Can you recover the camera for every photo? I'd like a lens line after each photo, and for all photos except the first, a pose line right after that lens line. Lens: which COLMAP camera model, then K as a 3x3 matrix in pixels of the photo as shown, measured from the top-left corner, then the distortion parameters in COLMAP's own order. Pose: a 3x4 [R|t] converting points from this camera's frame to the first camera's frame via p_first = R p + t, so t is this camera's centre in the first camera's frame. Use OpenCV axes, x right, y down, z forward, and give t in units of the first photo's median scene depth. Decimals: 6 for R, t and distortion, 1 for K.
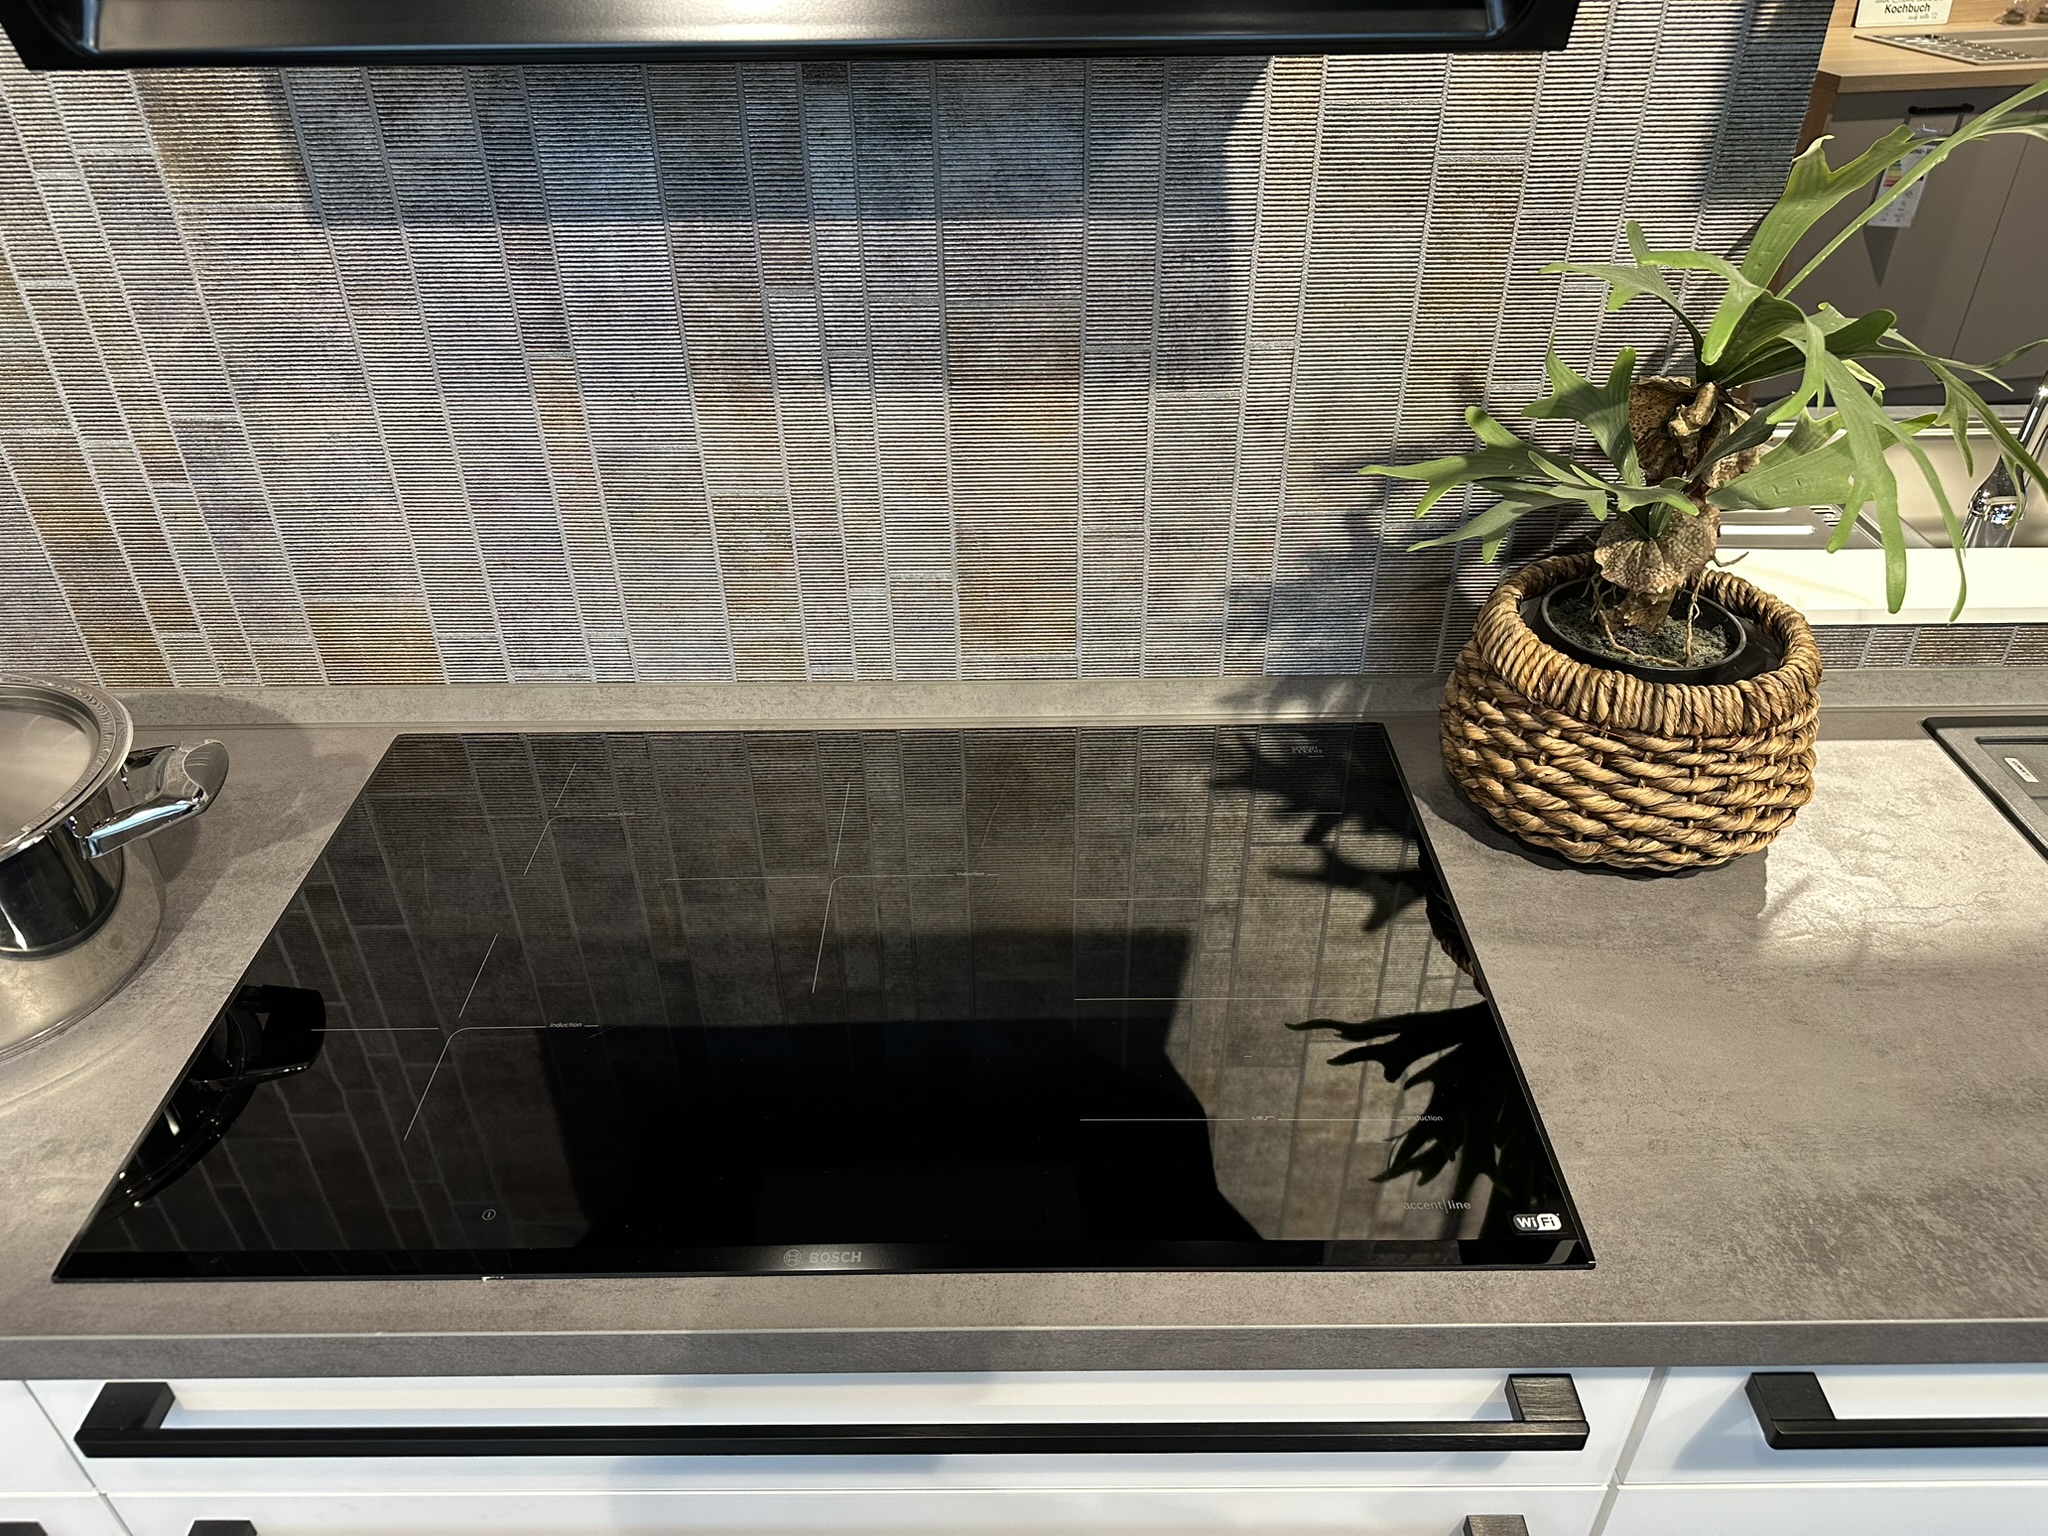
lens RADIAL K [[1432.6, 0, 1014.9], [0, 1432.6, 771.9], [0, 0, 1]] dist [0.000519, -0.003512]
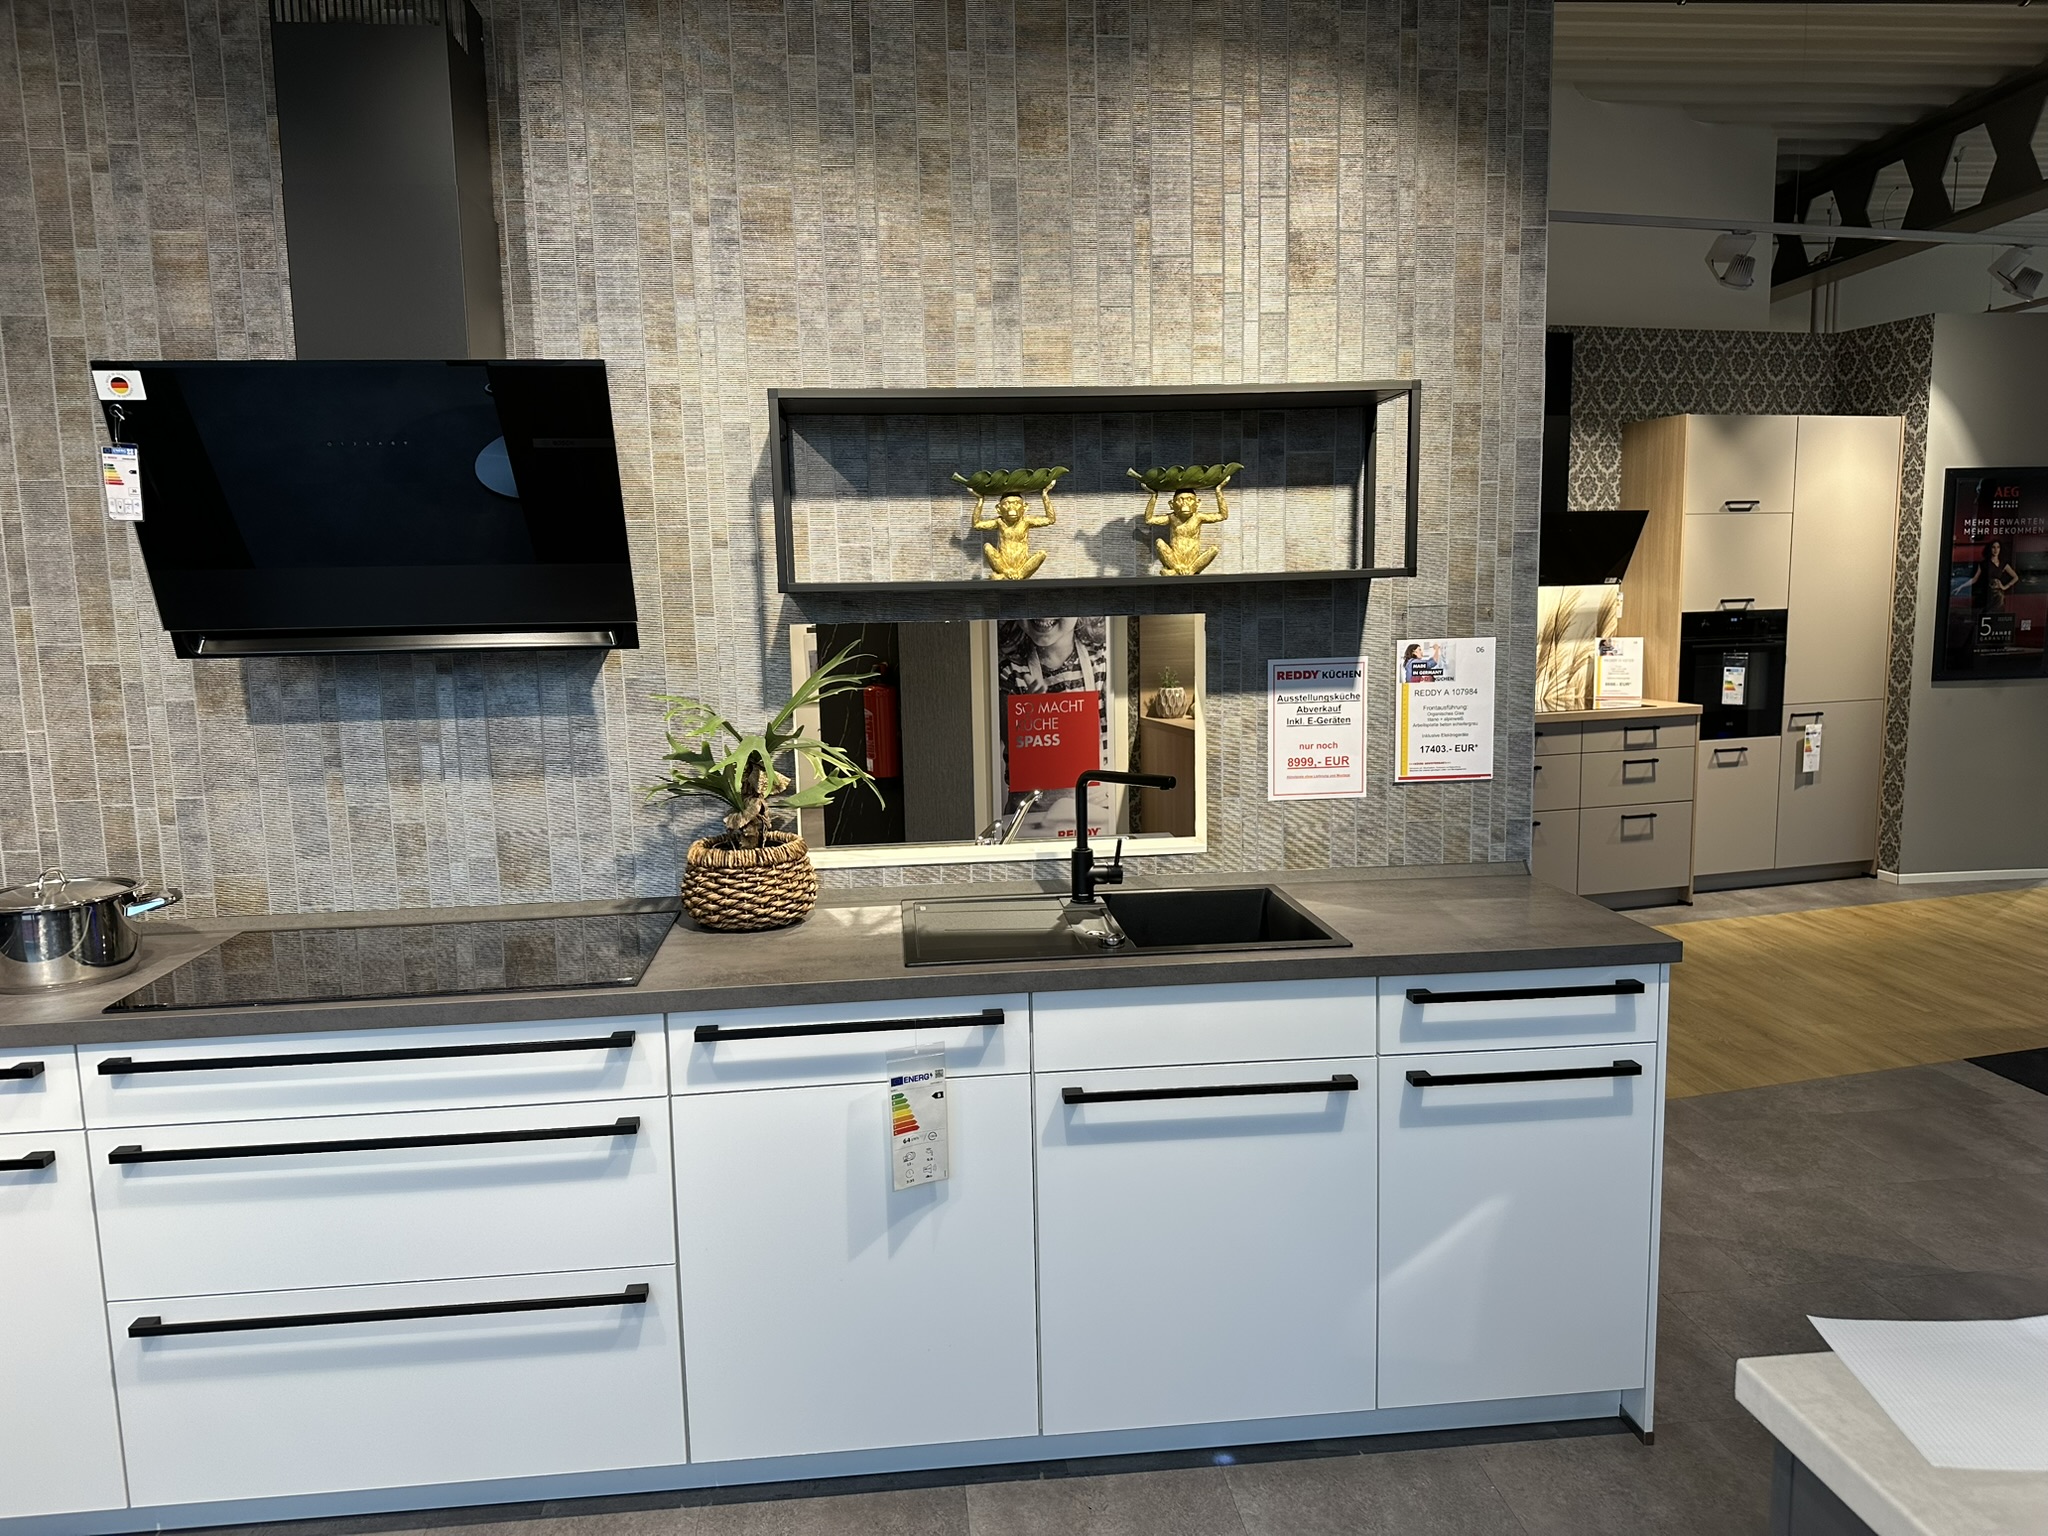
lens RADIAL K [[1393.7, 0, 1012.0], [0, 1393.7, 768.8], [0, 0, 1]] dist [0.186832, -0.353510]
pose [[0.994881, -0.020913, 0.098862, 0.717878], [0.064028, 0.887350, -0.456629, 1.076967], [-0.078175, 0.460621, 0.884147, -1.549036]]
